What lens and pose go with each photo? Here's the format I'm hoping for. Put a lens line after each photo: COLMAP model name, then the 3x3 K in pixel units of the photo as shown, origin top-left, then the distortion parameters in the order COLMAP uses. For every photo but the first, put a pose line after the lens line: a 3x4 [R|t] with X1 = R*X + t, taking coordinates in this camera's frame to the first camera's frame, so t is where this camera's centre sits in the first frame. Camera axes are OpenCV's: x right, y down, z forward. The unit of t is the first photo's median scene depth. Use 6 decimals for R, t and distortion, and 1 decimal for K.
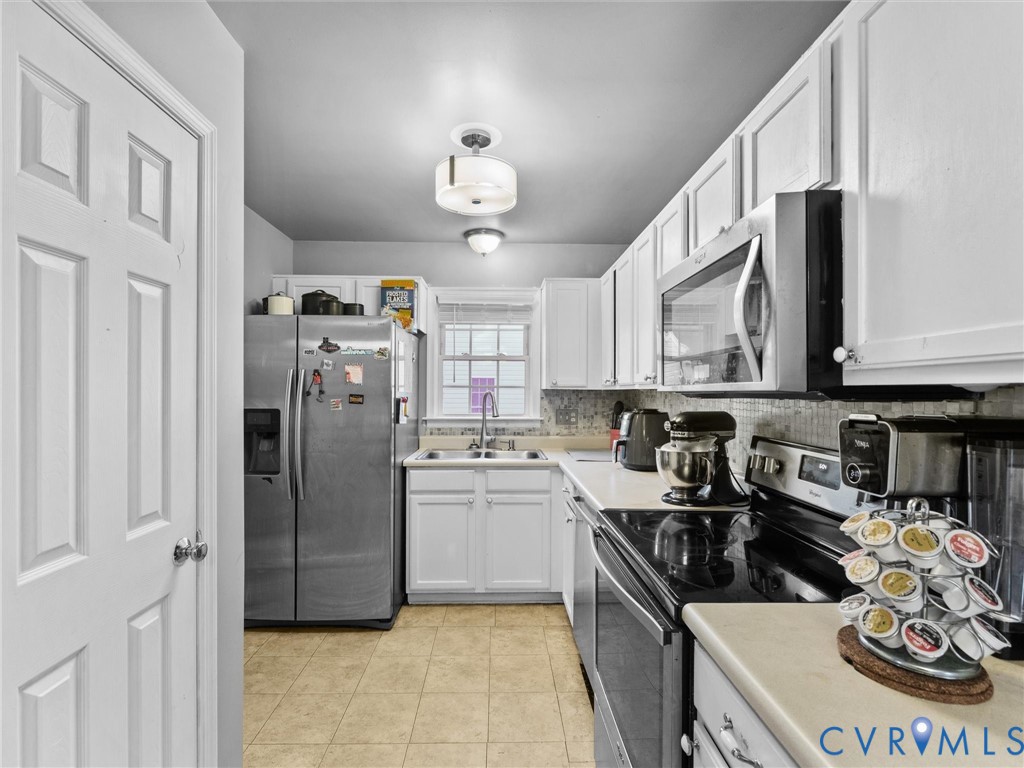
lens RADIAL K [[479.5, 0, 506.0], [0, 479.5, 386.4], [0, 0, 1]] dist [-0.000642, -0.000138]
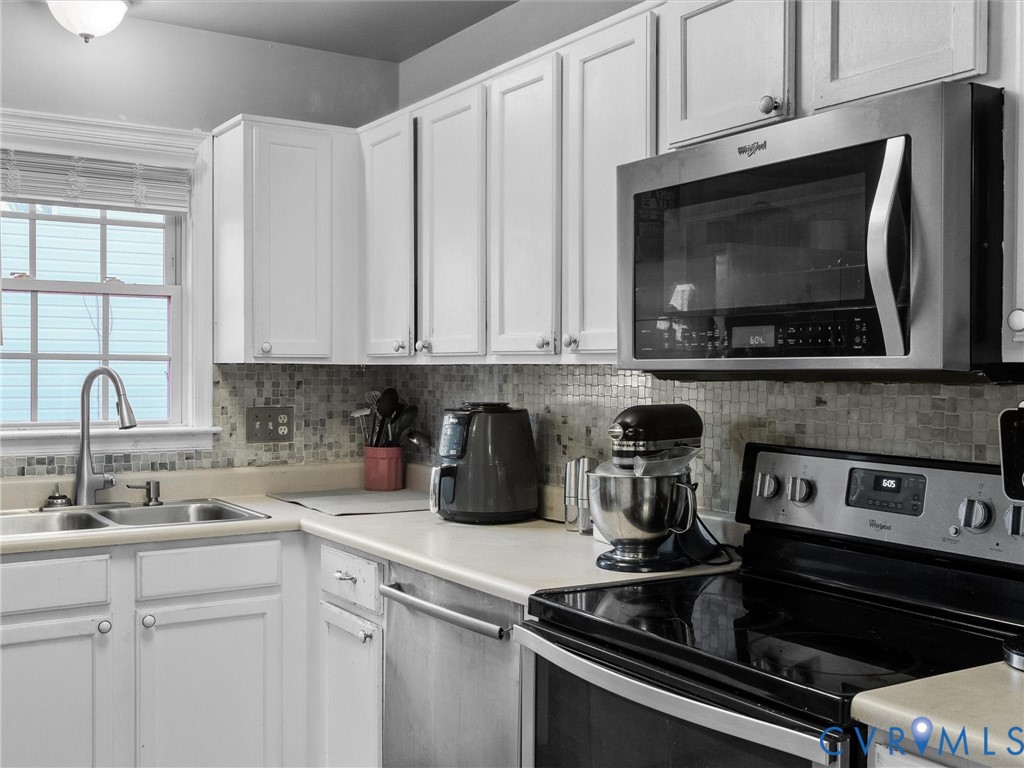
lens RADIAL K [[1103.5, 0, 512.5], [0, 1103.5, 384.3], [0, 0, 1]] dist [0.018398, -0.005903]
pose [[0.857158, -0.007278, 0.515002, -0.262439], [-0.006183, 0.999683, 0.024420, -0.001692], [-0.515016, -0.024116, 0.856841, -0.017489]]
